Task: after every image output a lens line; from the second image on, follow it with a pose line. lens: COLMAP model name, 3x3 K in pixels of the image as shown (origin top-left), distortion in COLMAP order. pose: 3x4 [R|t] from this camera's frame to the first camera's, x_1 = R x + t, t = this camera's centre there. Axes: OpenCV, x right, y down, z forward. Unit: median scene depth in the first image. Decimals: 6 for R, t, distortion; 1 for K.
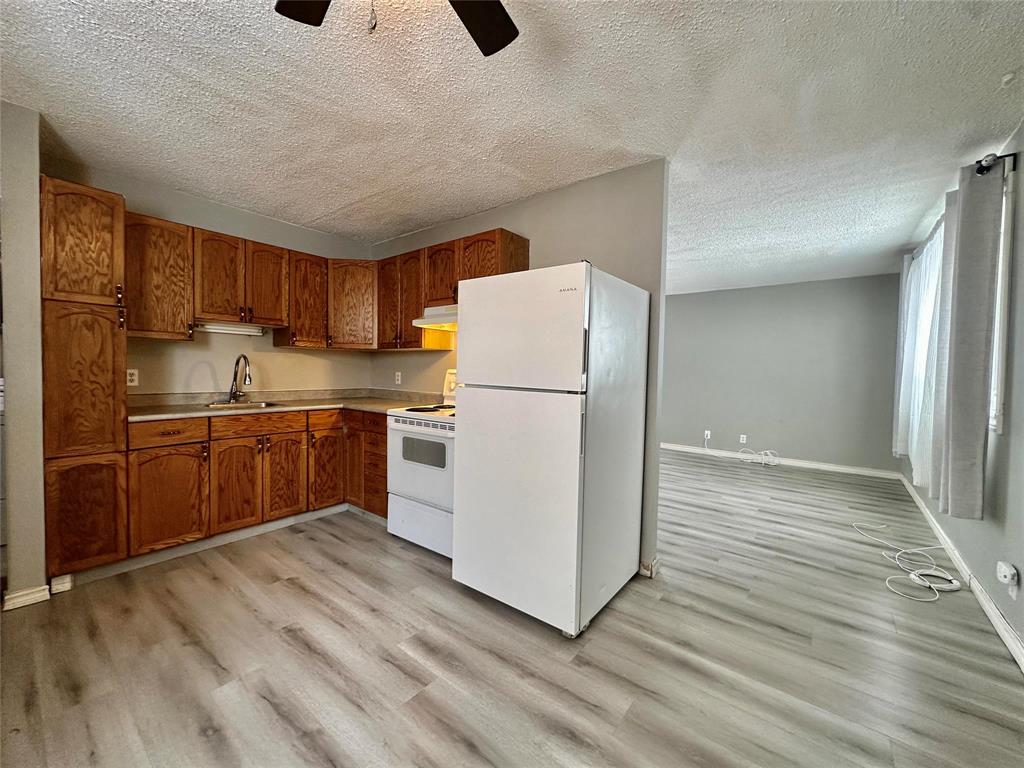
lens RADIAL K [[407.5, 0, 514.1], [0, 407.5, 384.7], [0, 0, 1]] dist [-0.005999, 0.000096]
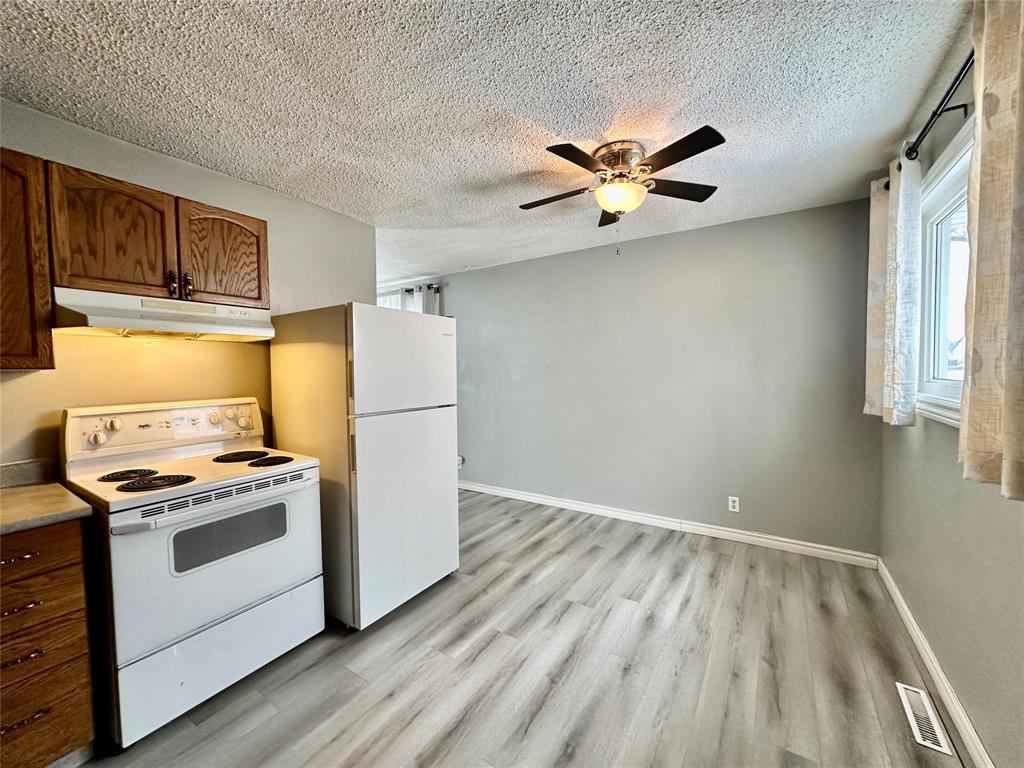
lens RADIAL K [[407.5, 0, 512.2], [0, 407.5, 383.2], [0, 0, 1]] dist [-0.005999, 0.000096]
pose [[-0.087937, -0.056996, 0.994494, -1.160096], [0.047889, 0.996965, 0.061372, -0.123238], [-0.994974, 0.053022, -0.084941, 0.788073]]
